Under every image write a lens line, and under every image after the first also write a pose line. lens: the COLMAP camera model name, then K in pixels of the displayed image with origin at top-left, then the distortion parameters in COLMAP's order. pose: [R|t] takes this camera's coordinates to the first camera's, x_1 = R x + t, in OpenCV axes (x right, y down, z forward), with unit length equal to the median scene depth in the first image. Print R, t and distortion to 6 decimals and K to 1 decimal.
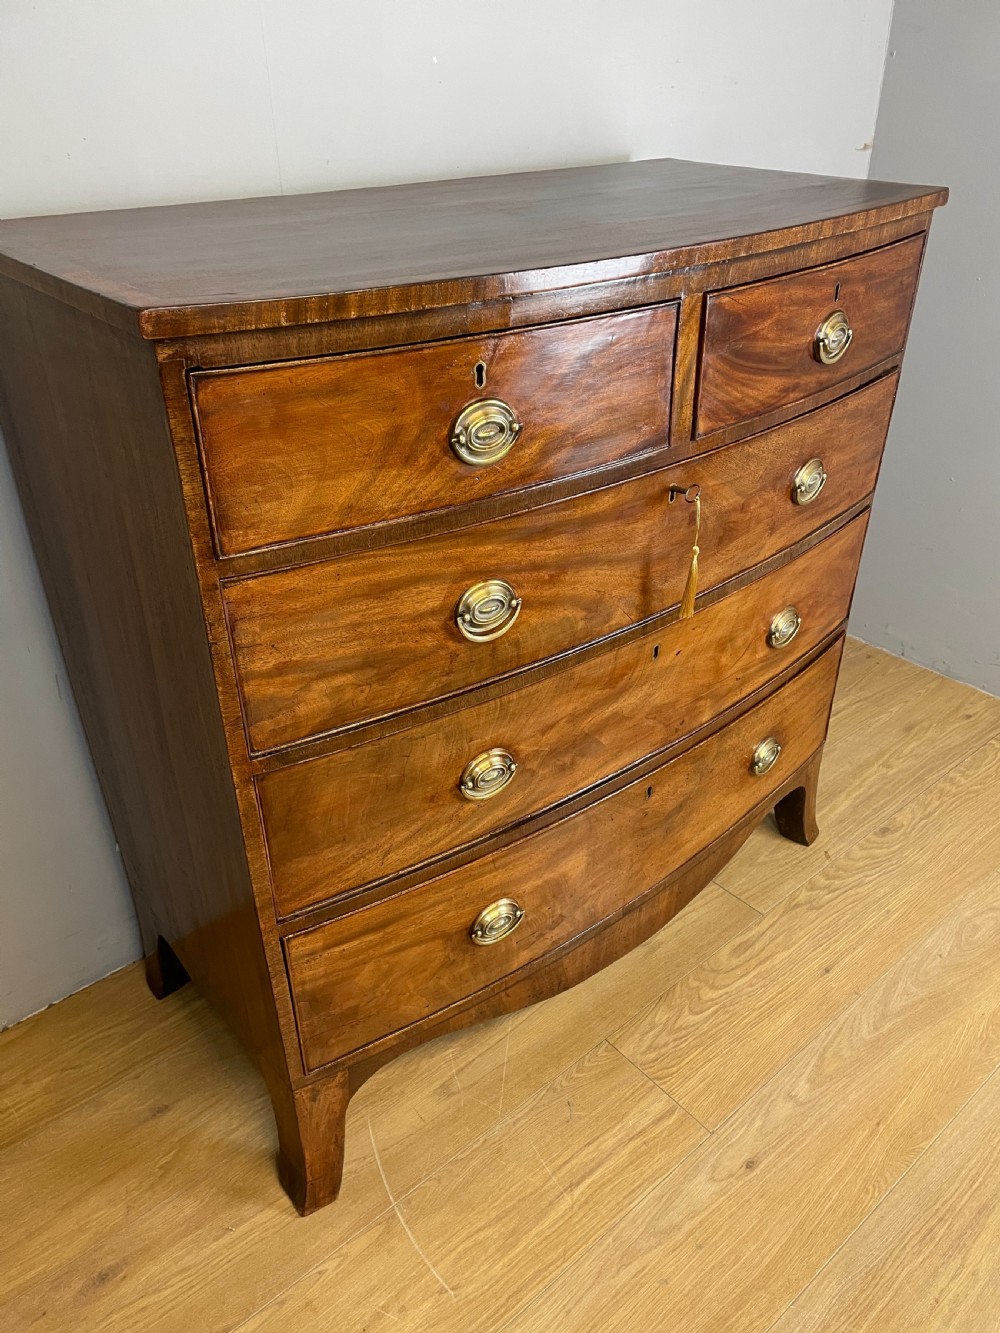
lens RADIAL K [[998.5, 0, 503.8], [0, 998.5, 675.9], [0, 0, 1]] dist [0.100019, -0.124248]
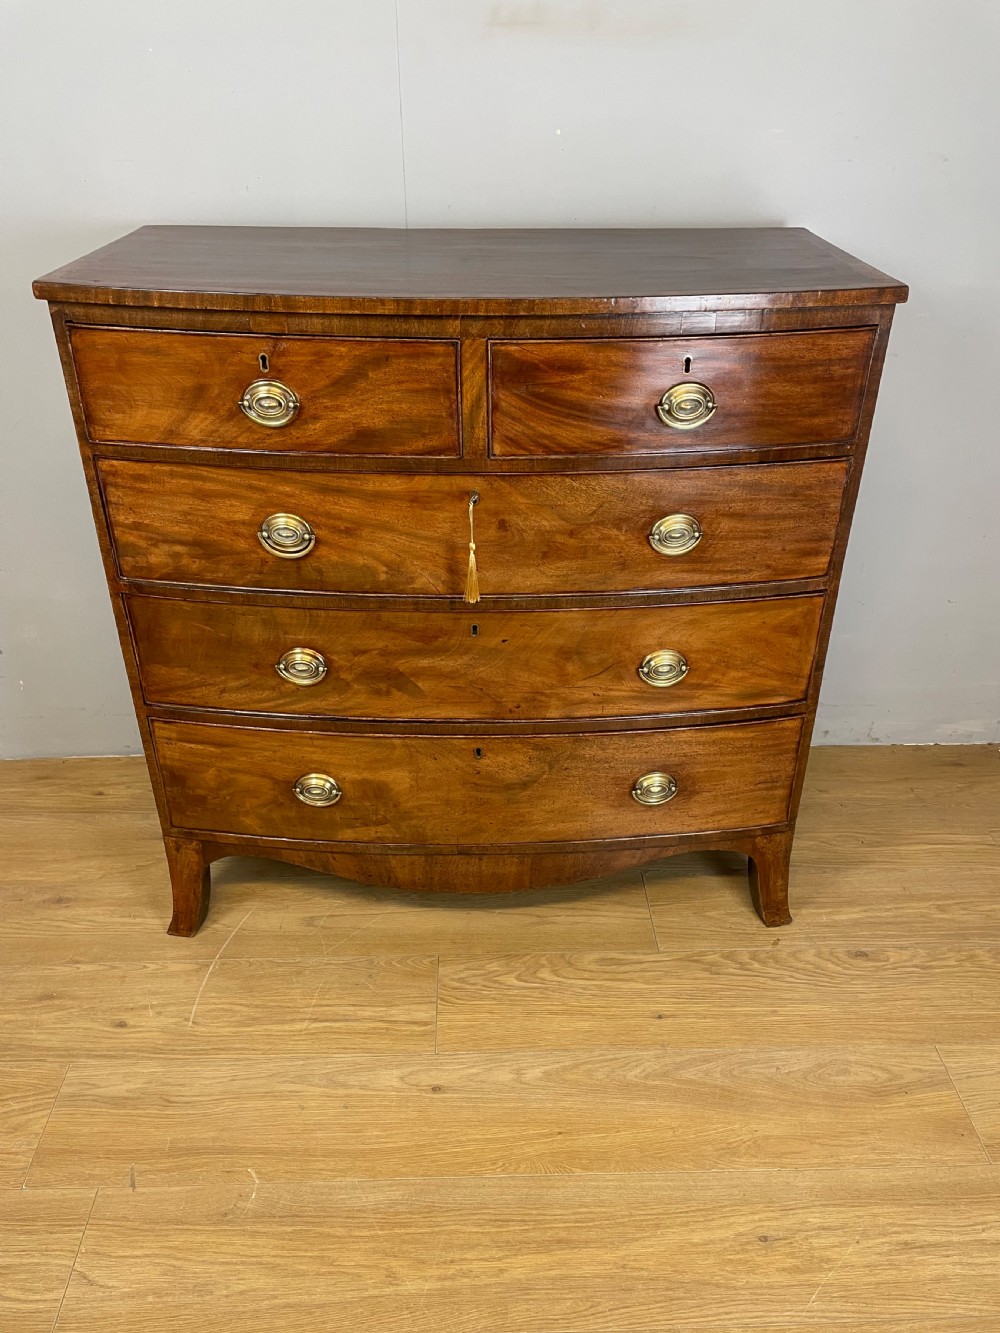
lens RADIAL K [[996.2, 0, 503.3], [0, 996.2, 655.3], [0, 0, 1]] dist [0.099951, -0.122405]
pose [[0.777124, 0.324338, -0.539335, 0.824951], [-0.339063, 0.937740, 0.075372, -0.096251], [0.530202, 0.124295, 0.838711, 0.027418]]
